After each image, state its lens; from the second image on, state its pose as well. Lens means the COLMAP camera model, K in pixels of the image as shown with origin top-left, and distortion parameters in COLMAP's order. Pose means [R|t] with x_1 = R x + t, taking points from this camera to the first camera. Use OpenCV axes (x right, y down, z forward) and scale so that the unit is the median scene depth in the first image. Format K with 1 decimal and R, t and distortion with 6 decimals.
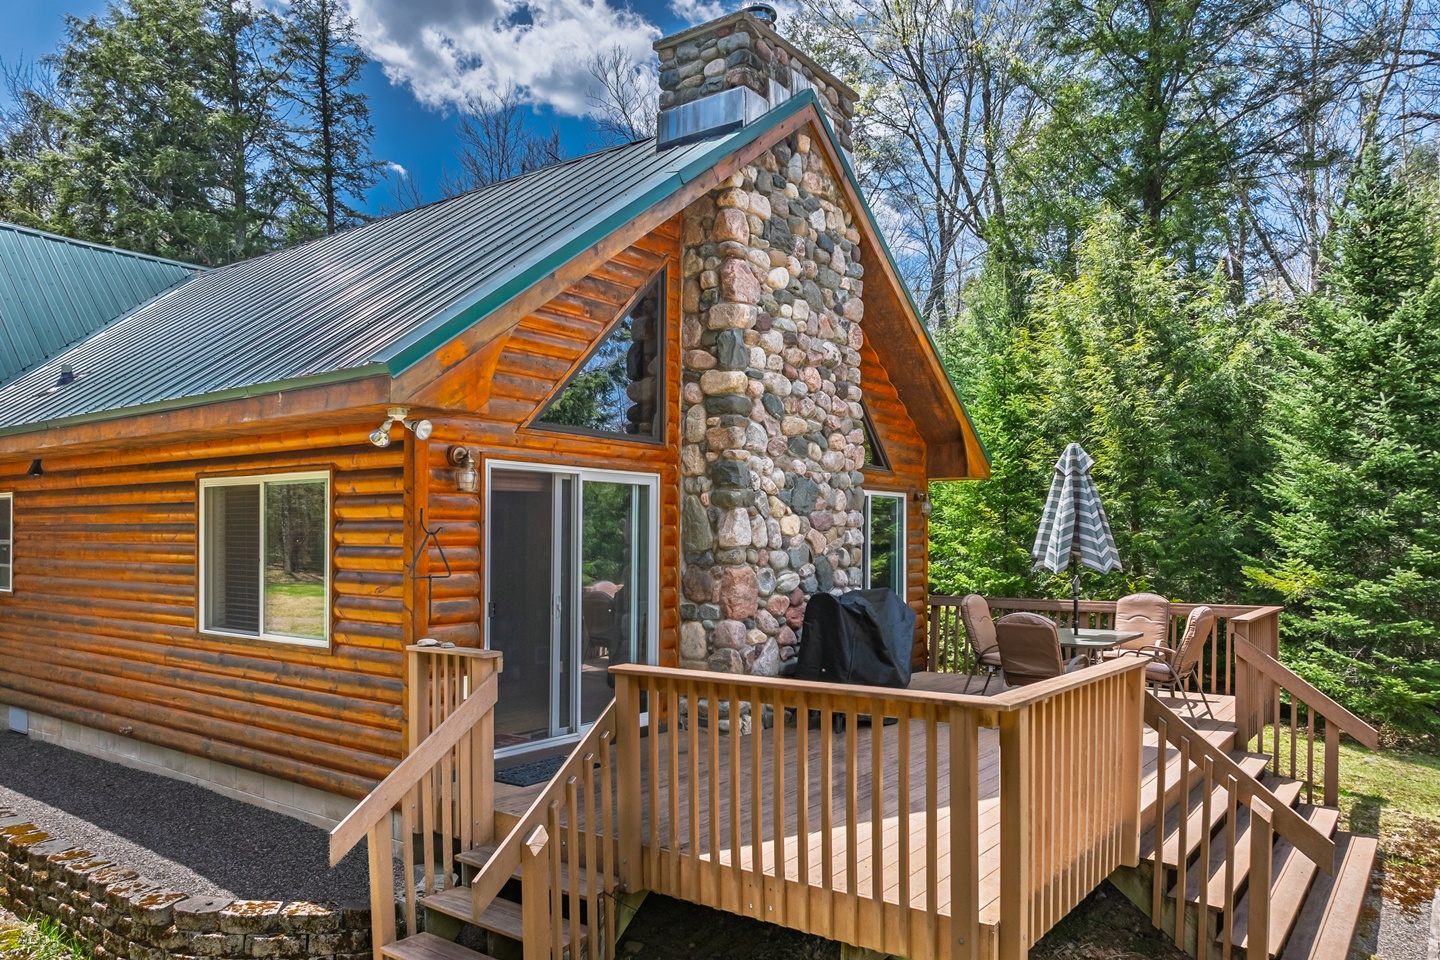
lens RADIAL K [[1022.5, 0, 692.0], [0, 1022.5, 526.9], [0, 0, 1]] dist [-0.038215, 0.022833]
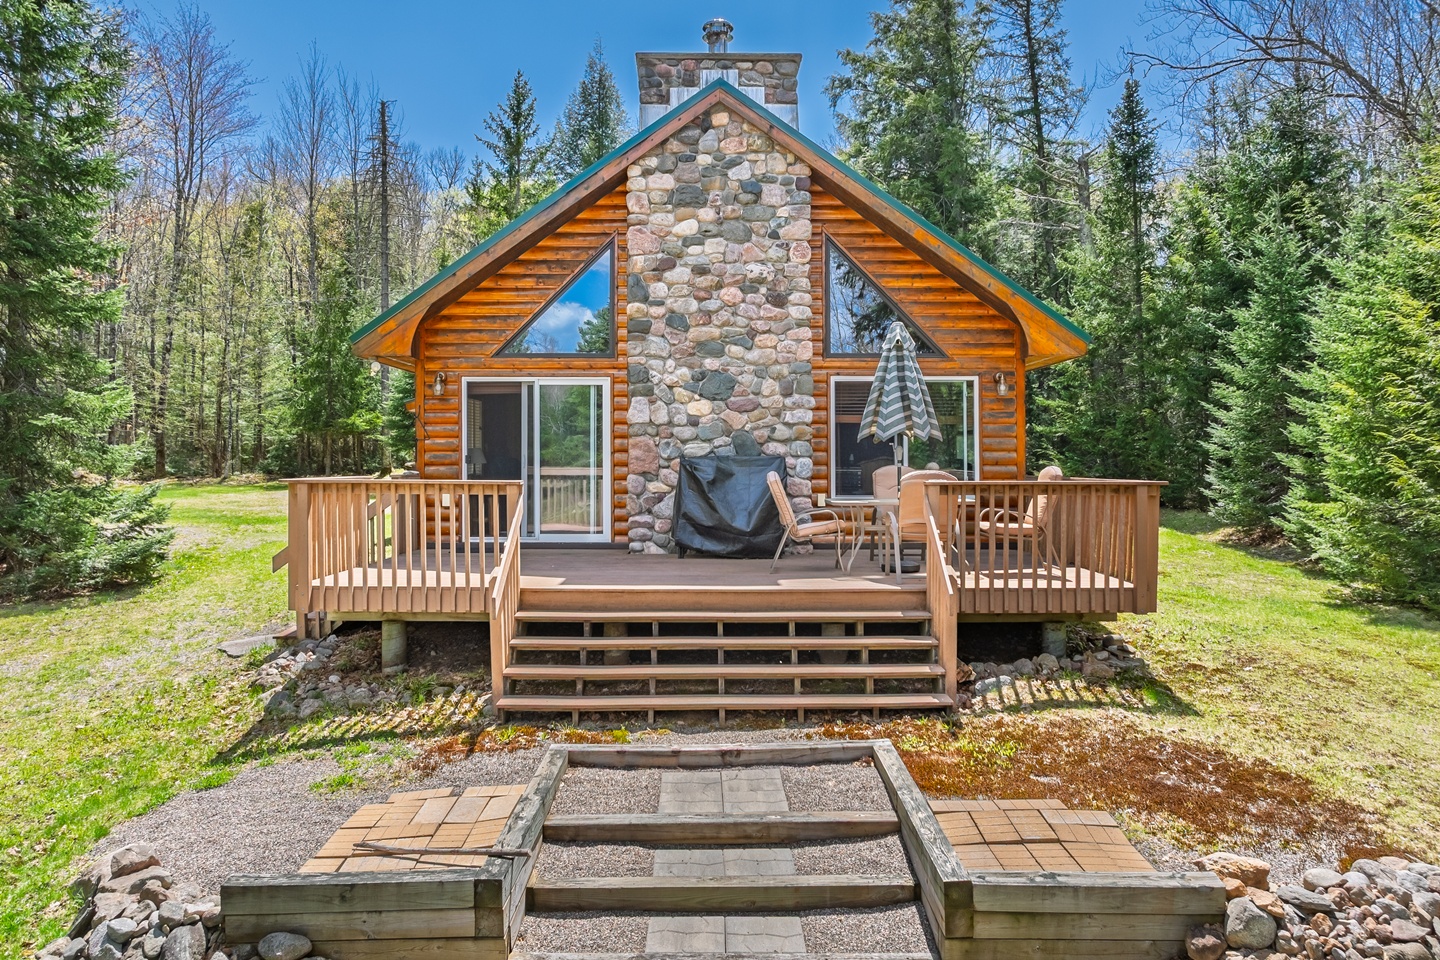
lens RADIAL K [[1022.5, 0, 707.5], [0, 1022.5, 437.2], [0, 0, 1]] dist [-0.038215, 0.022833]
pose [[0.602498, -0.018172, -0.797913, 1.161658], [0.013143, 0.999831, -0.012846, 0.053774], [0.798012, -0.002747, 0.602635, 0.188771]]
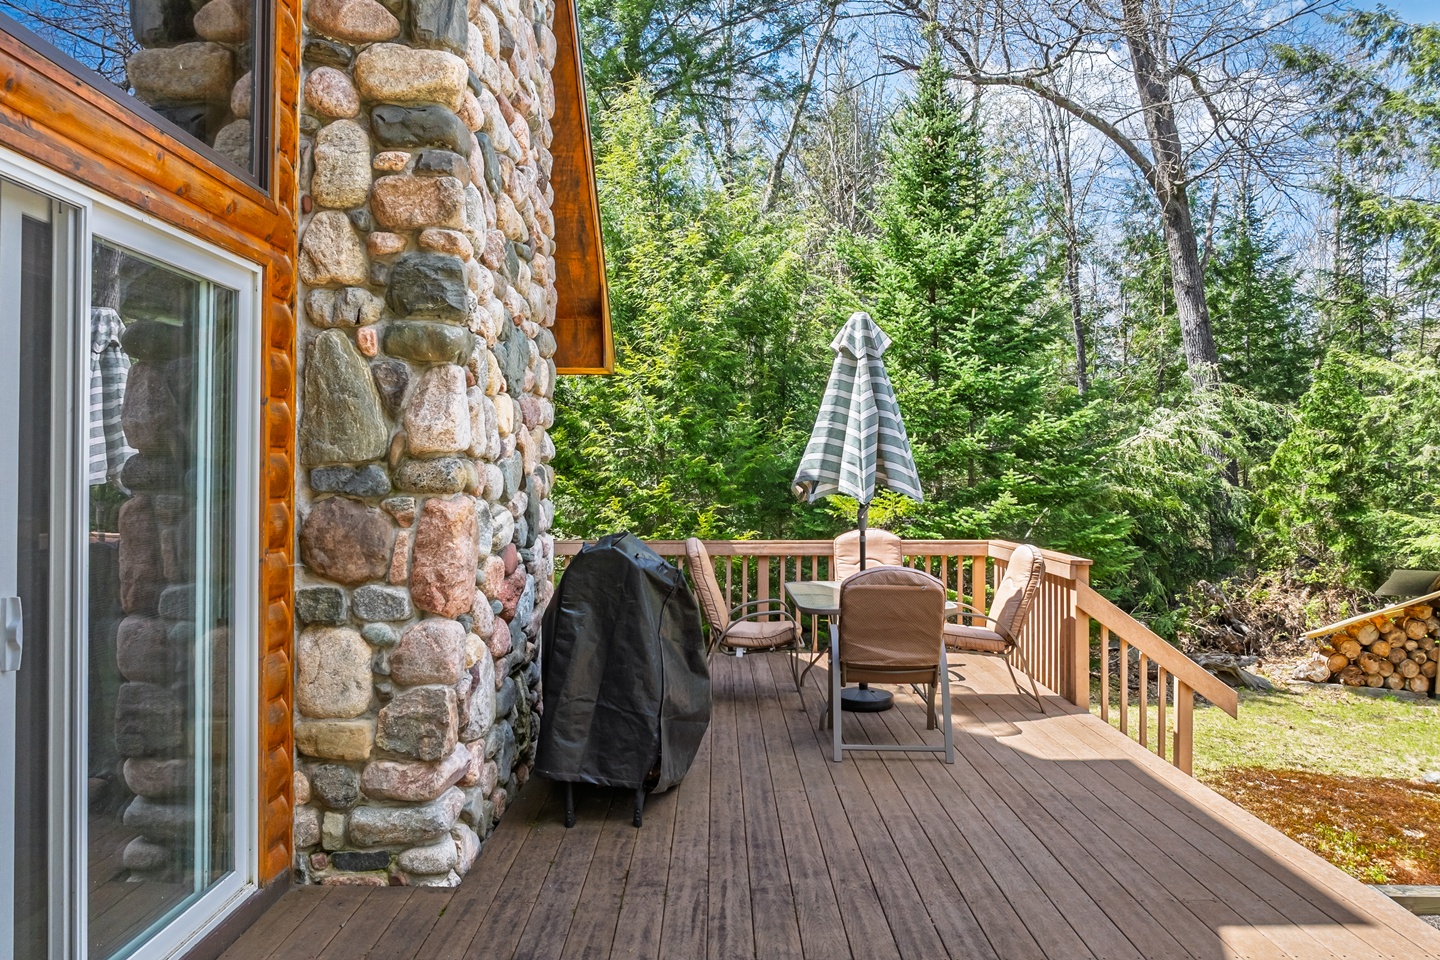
lens RADIAL K [[1022.5, 0, 716.8], [0, 1022.5, 474.3], [0, 0, 1]] dist [-0.038215, 0.022833]
pose [[0.787435, 0.002560, 0.616393, -0.126437], [-0.010570, 0.999900, 0.009350, 0.021509], [-0.616308, -0.013878, 0.787383, 0.534046]]
